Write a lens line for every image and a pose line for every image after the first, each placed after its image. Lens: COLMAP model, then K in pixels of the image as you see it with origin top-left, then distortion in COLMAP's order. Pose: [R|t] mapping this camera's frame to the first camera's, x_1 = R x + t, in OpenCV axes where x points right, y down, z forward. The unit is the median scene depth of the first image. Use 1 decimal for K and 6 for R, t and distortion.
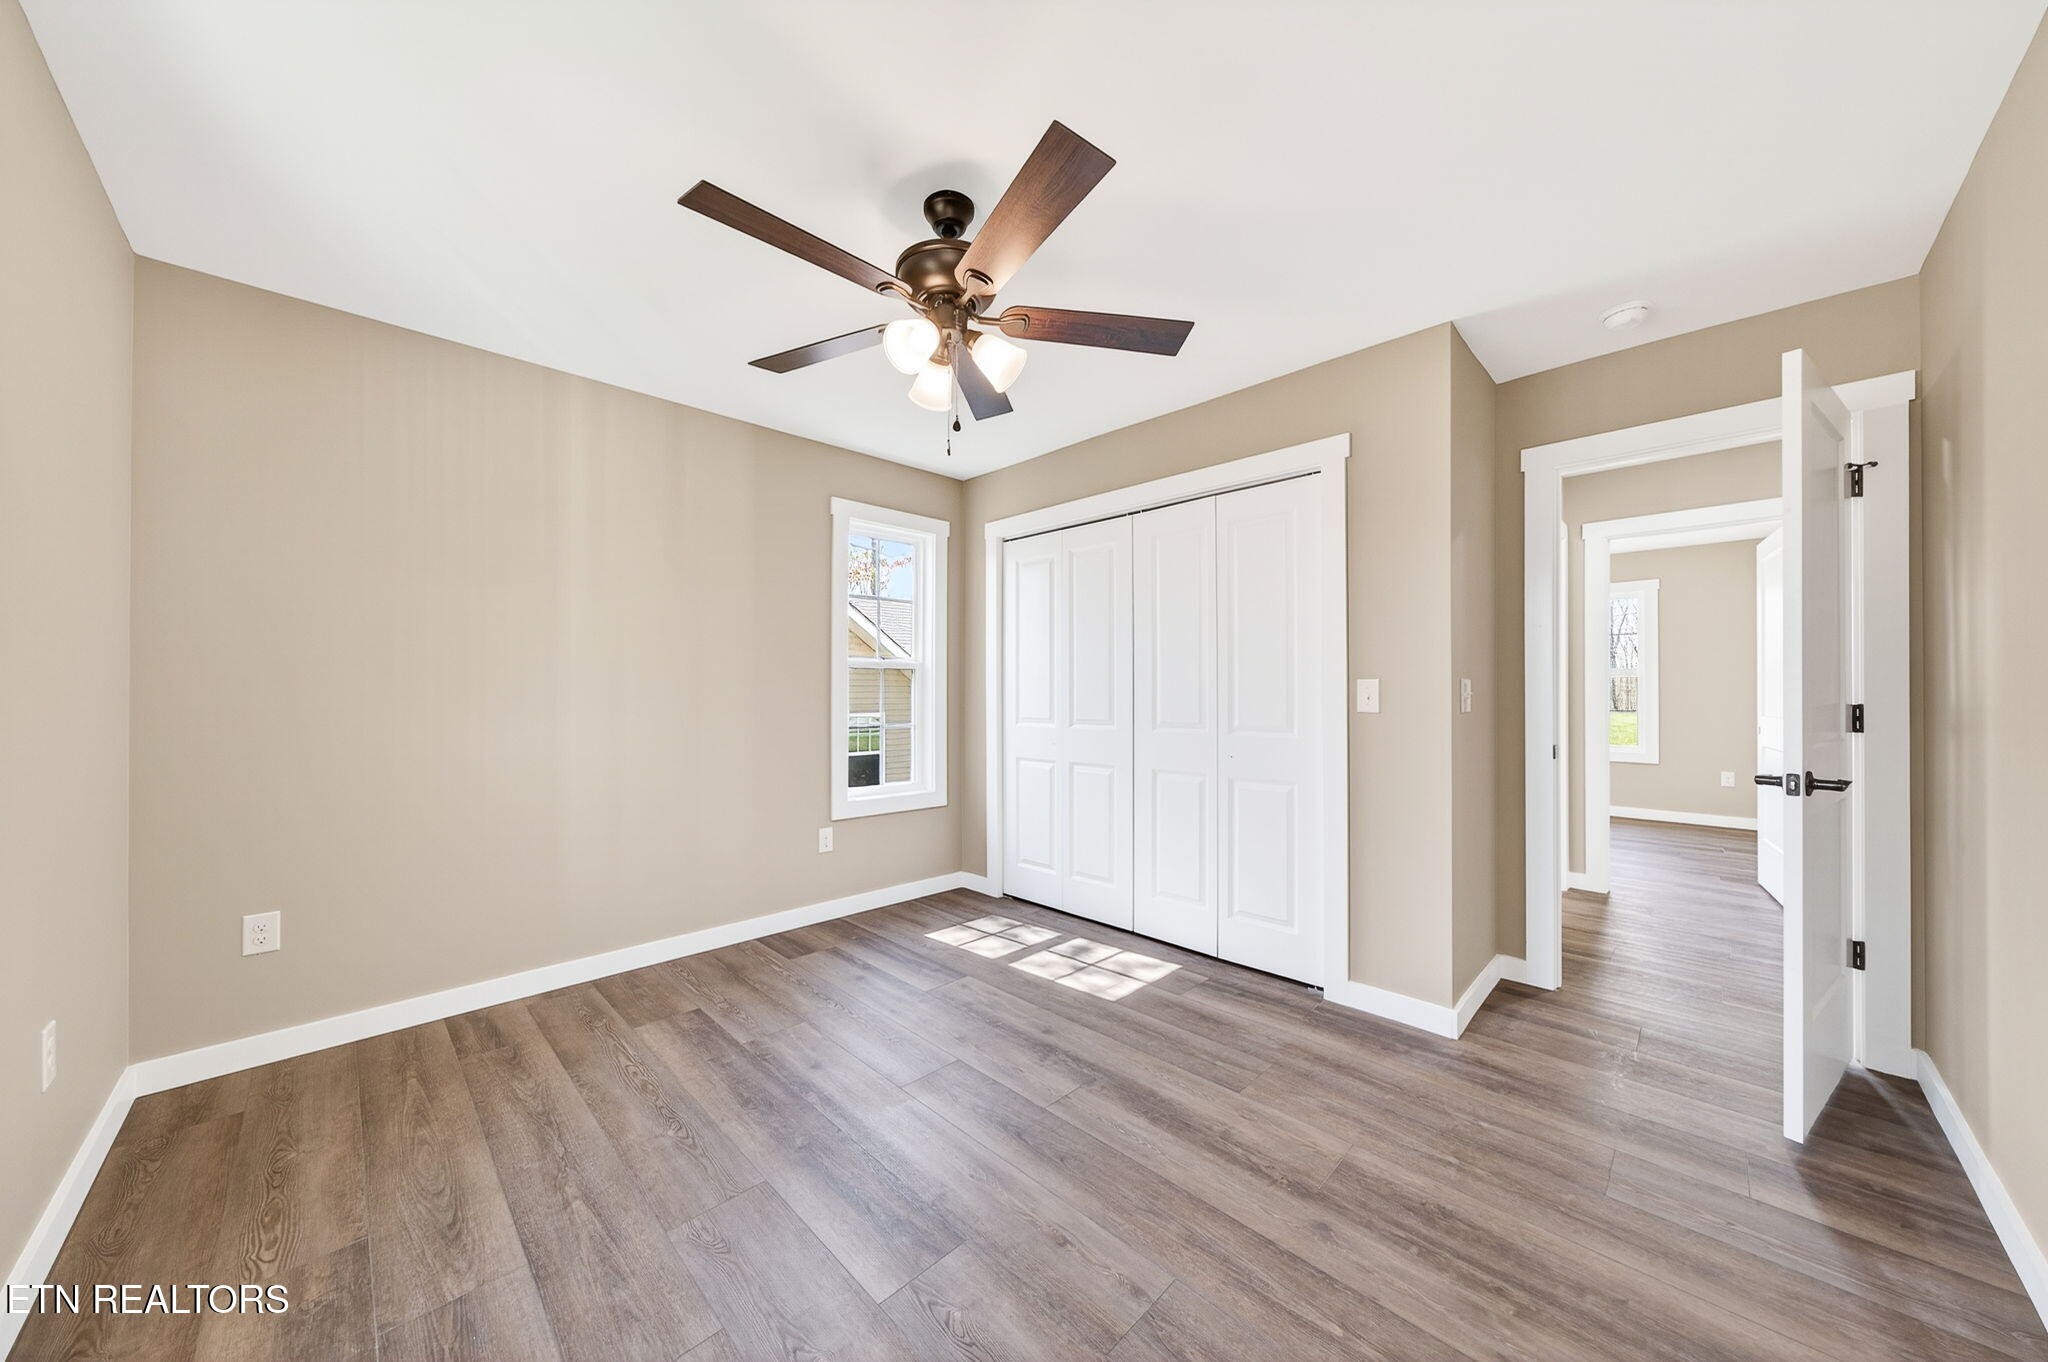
lens RADIAL K [[1070.3, 0, 1016.8], [0, 1070.3, 683.8], [0, 0, 1]] dist [0.001037, -0.000579]
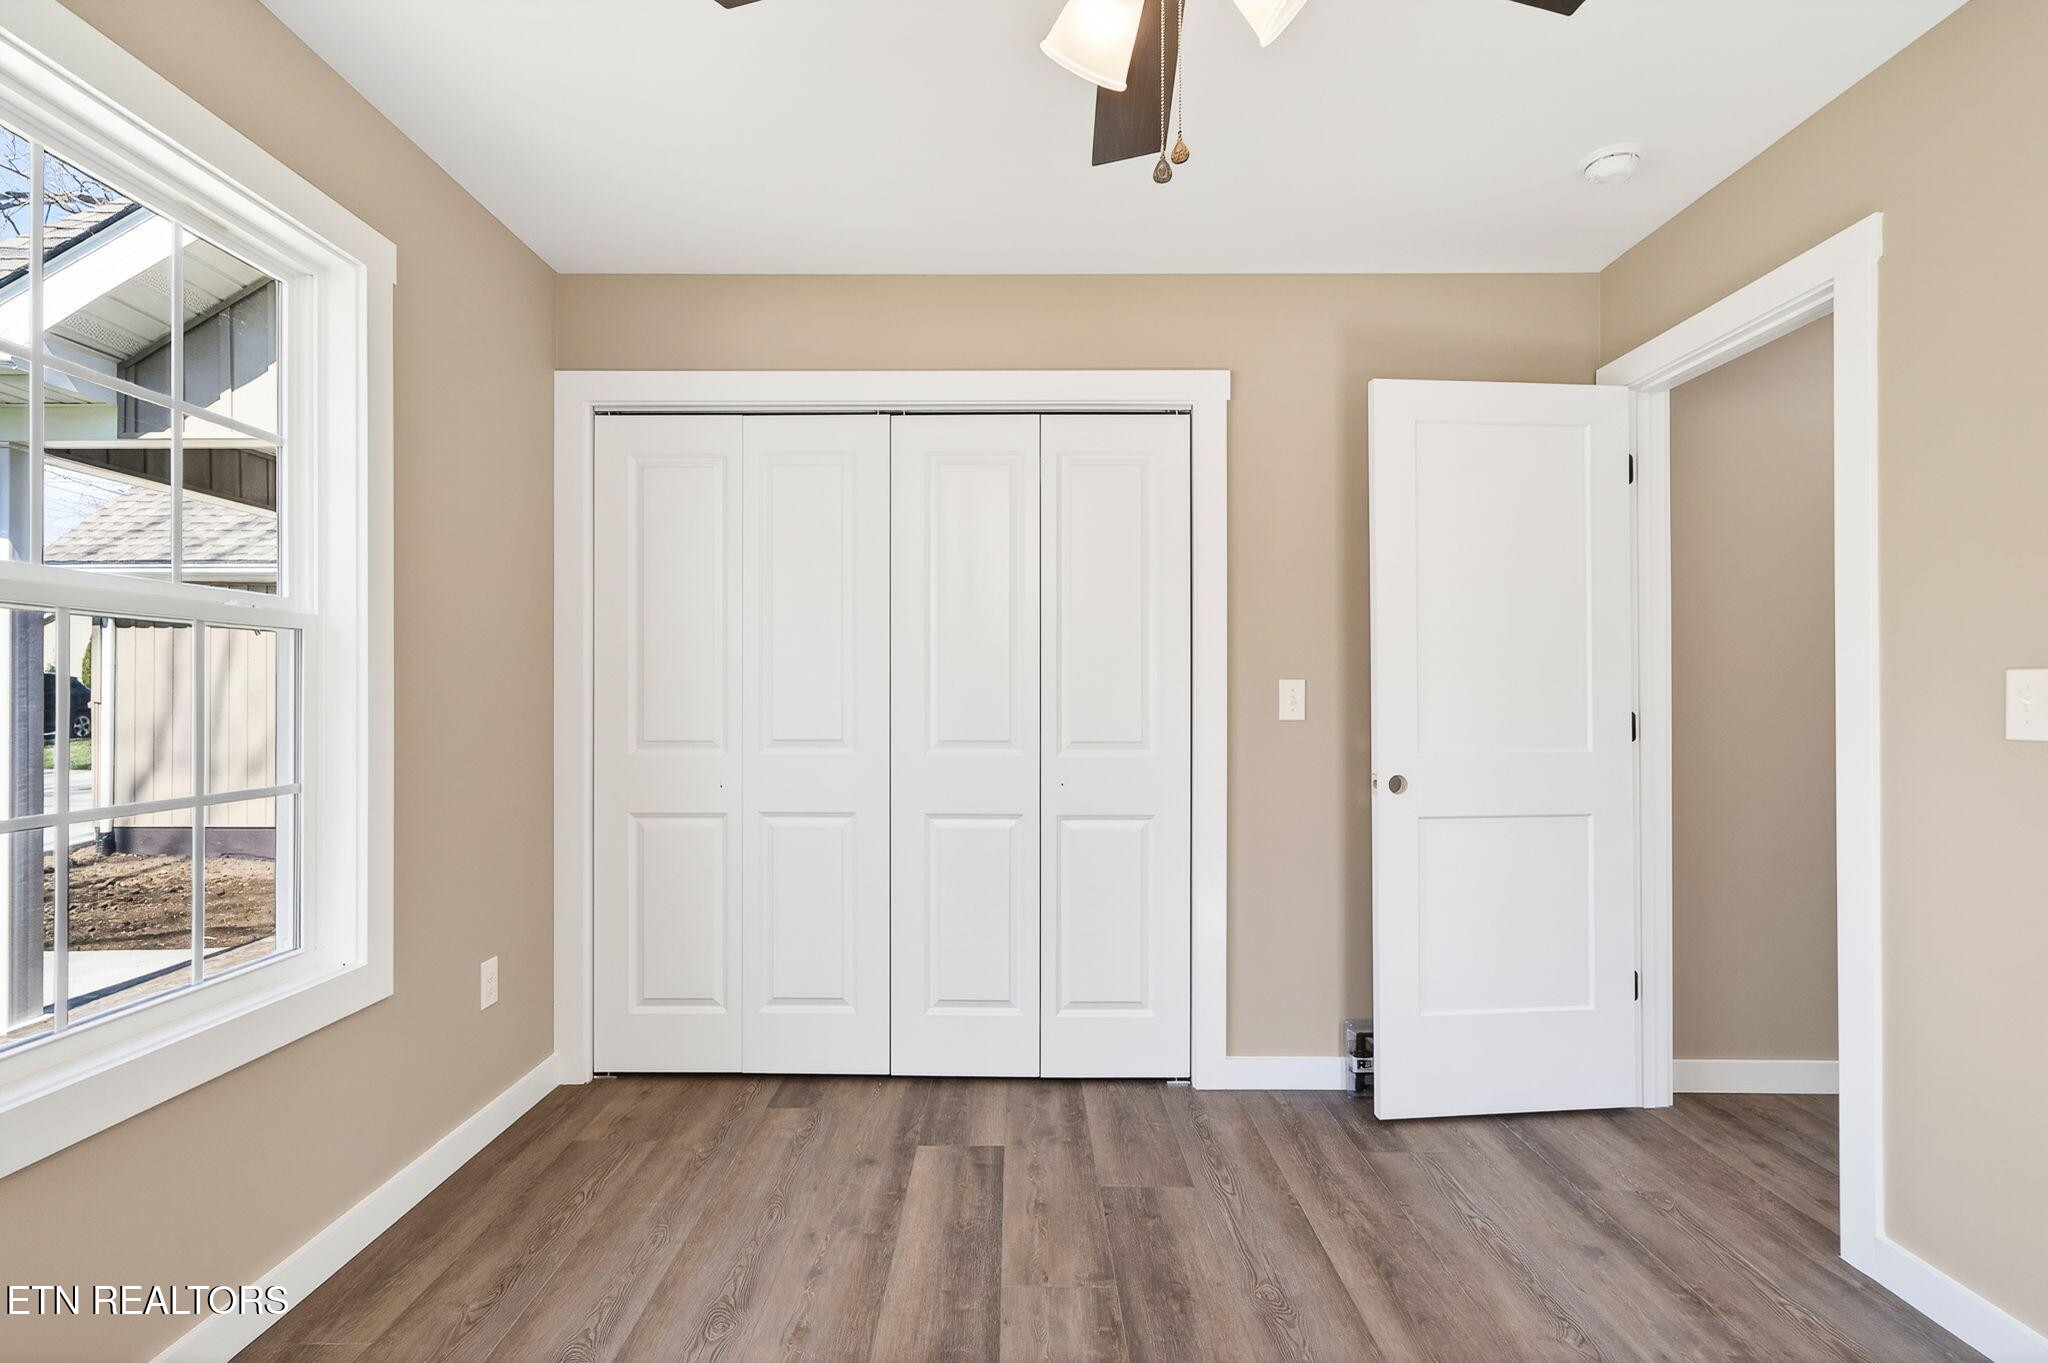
lens RADIAL K [[1070.3, 0, 1016.8], [0, 1070.3, 684.3], [0, 0, 1]] dist [0.001037, -0.000579]
pose [[0.545124, 0.011067, 0.838282, -0.429361], [-0.008512, 0.999934, -0.007666, 0.006760], [-0.838312, -0.002957, 0.545183, 0.667522]]
